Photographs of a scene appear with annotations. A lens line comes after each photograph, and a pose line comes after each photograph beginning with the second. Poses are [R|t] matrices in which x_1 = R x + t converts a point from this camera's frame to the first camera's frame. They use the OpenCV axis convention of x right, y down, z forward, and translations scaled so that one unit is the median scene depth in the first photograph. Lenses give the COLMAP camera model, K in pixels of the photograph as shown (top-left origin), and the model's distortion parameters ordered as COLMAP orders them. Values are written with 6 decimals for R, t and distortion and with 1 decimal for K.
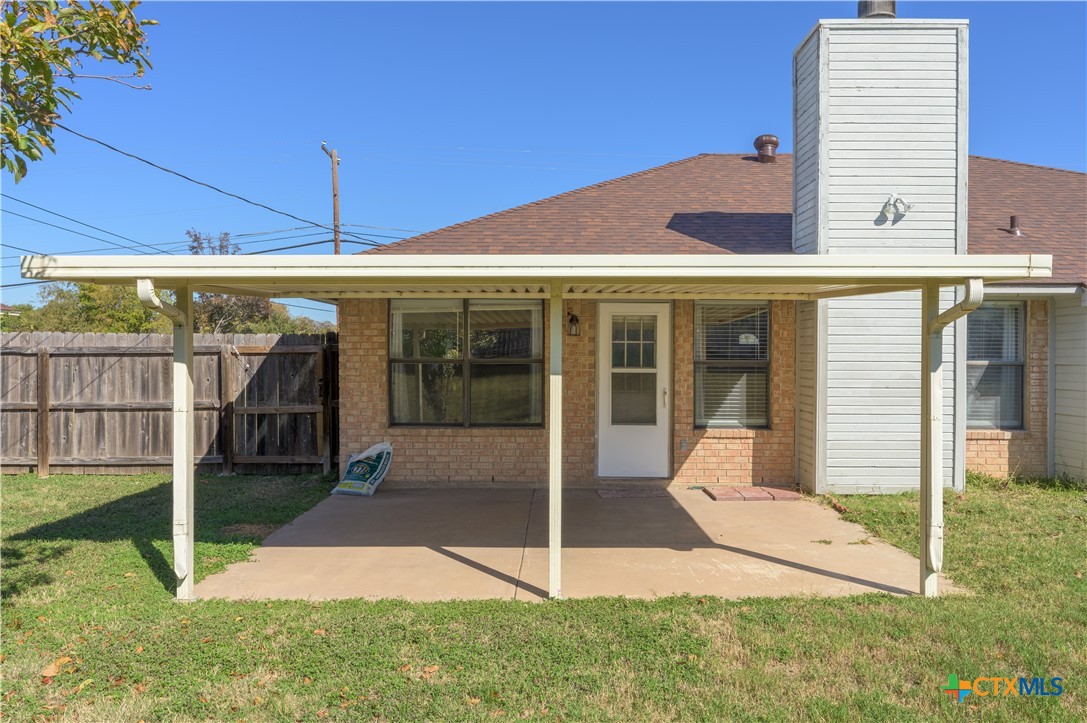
lens RADIAL K [[765.5, 0, 549.1], [0, 765.5, 362.1], [0, 0, 1]] dist [-0.004241, 0.007708]
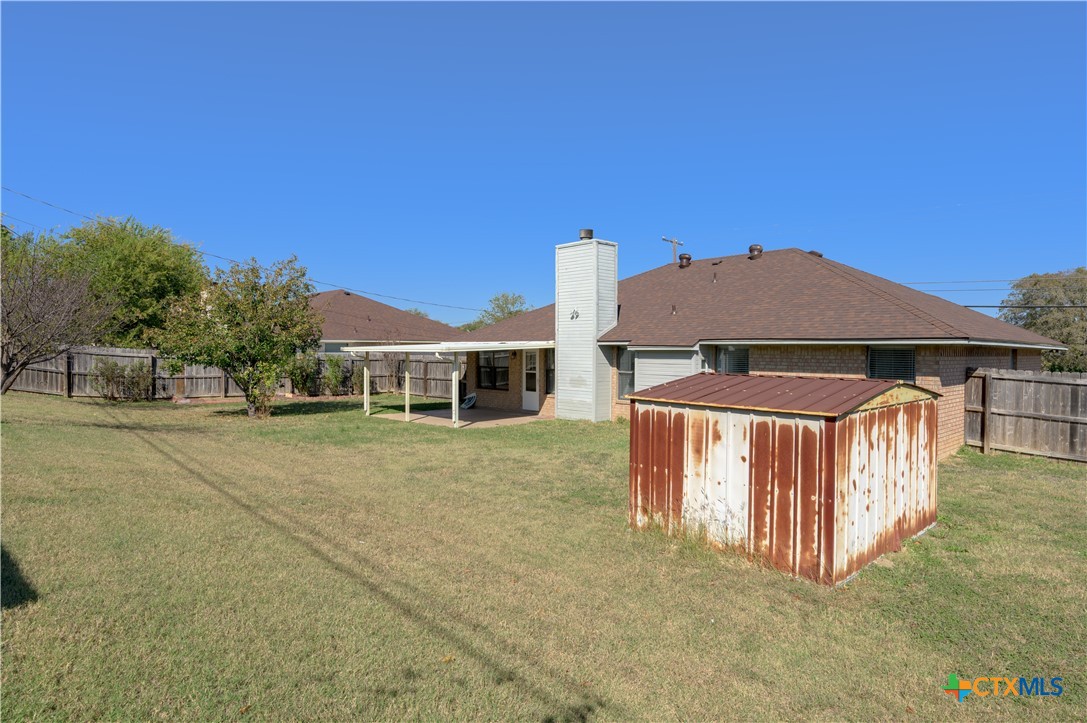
lens RADIAL K [[612.0, 0, 550.2], [0, 612.0, 361.5], [0, 0, 1]] dist [0.006143, -0.002443]
pose [[0.700331, 0.014254, -0.713676, 1.744721], [-0.012197, 0.999894, 0.008002, -0.044953], [0.713714, 0.003101, 0.700430, -0.503629]]
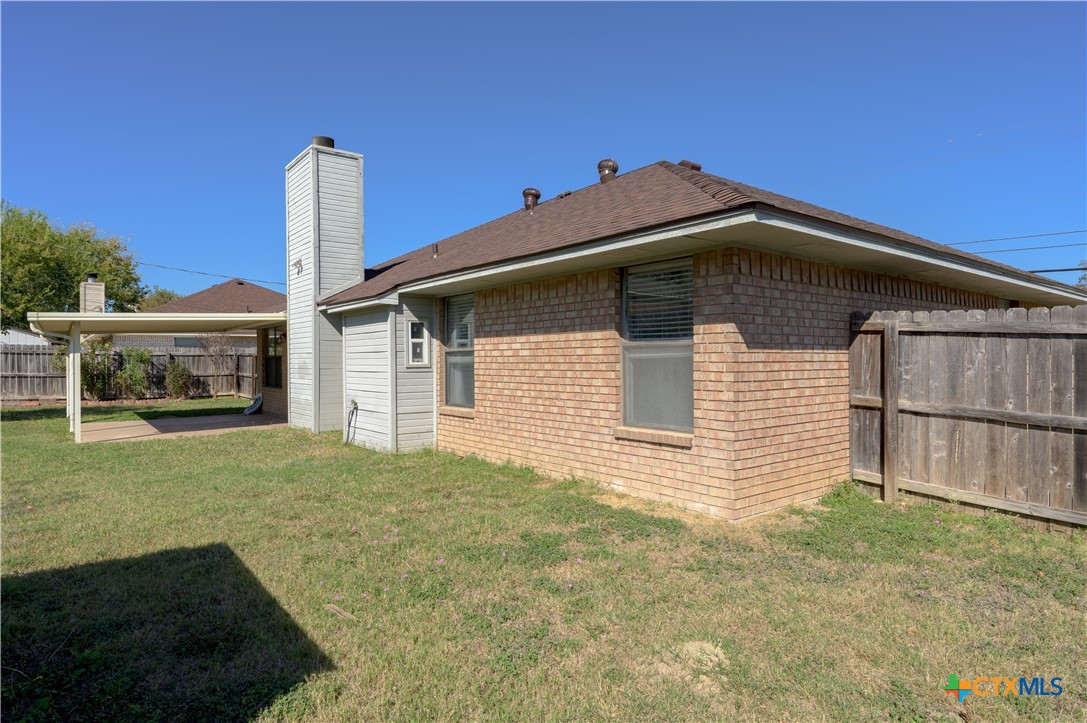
lens RADIAL K [[612.0, 0, 544.8], [0, 612.0, 361.2], [0, 0, 1]] dist [0.006143, -0.002443]
pose [[0.631115, -0.005875, -0.775667, 1.710390], [0.000166, 0.999972, -0.007438, 0.025320], [0.775689, 0.004565, 0.631098, 0.509482]]
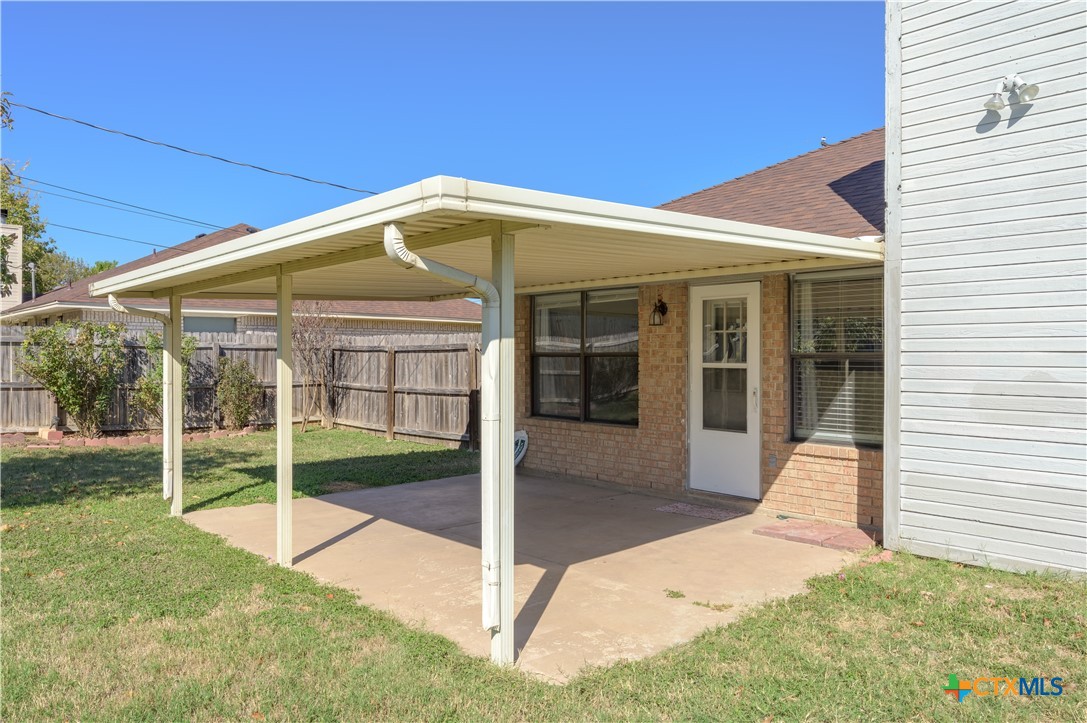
lens RADIAL K [[765.5, 0, 554.2], [0, 765.5, 358.7], [0, 0, 1]] dist [-0.004241, 0.007708]
pose [[0.687875, 0.001212, -0.725828, 0.587651], [-0.009536, 0.999927, -0.007368, 0.011731], [0.725766, 0.011990, 0.687837, 0.296200]]
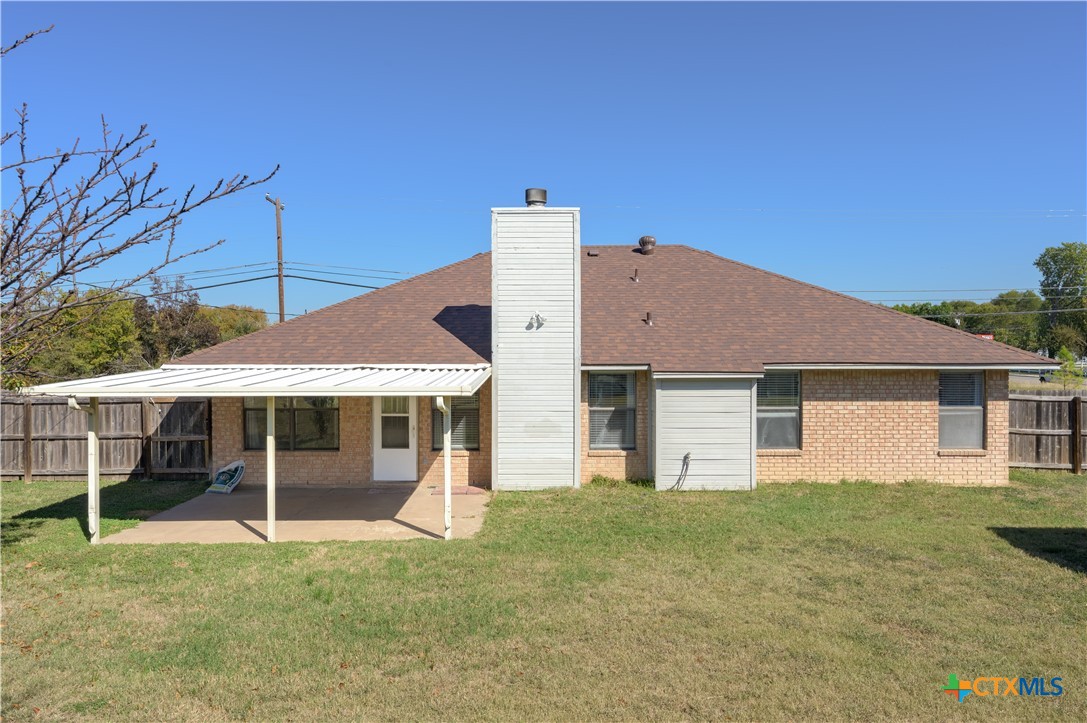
lens RADIAL K [[765.5, 0, 545.5], [0, 765.5, 356.2], [0, 0, 1]] dist [-0.004241, 0.007708]
pose [[0.999950, -0.005419, 0.008356, 0.416447], [0.005437, 0.999983, -0.002127, -0.107863], [-0.008344, 0.002172, 0.999963, -0.619909]]
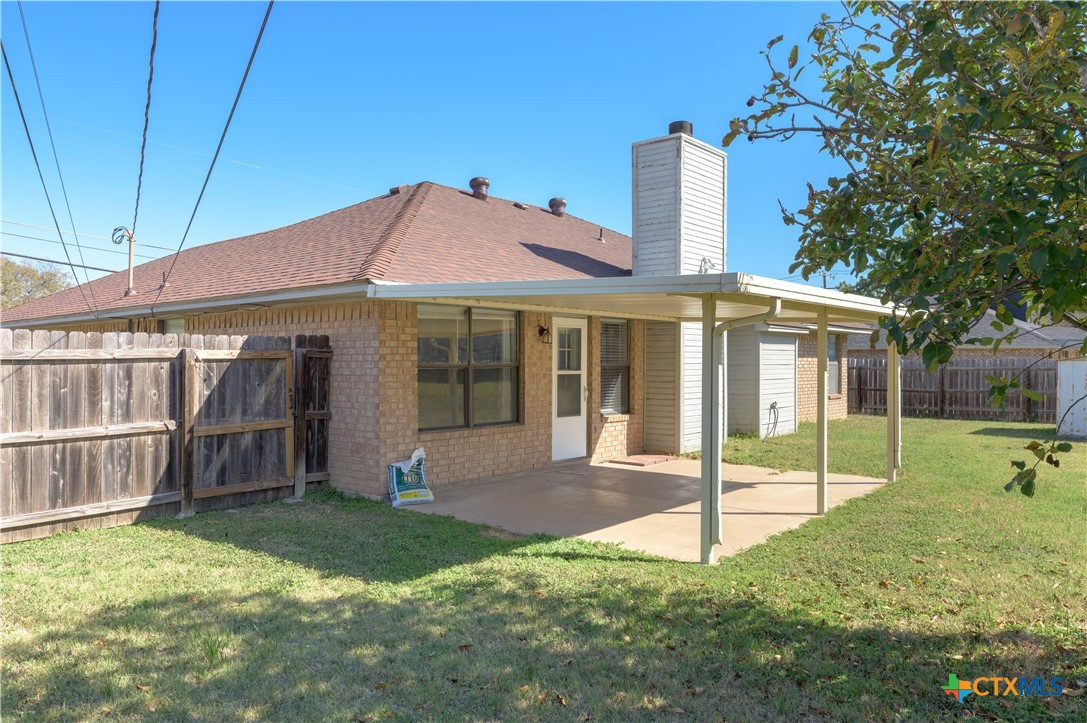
lens RADIAL K [[765.5, 0, 547.3], [0, 765.5, 356.2], [0, 0, 1]] dist [-0.004241, 0.007708]
pose [[0.635214, 0.000938, 0.772336, -0.869770], [0.010827, 0.999890, -0.010119, -0.003064], [-0.772261, 0.014790, 0.635134, 0.241942]]
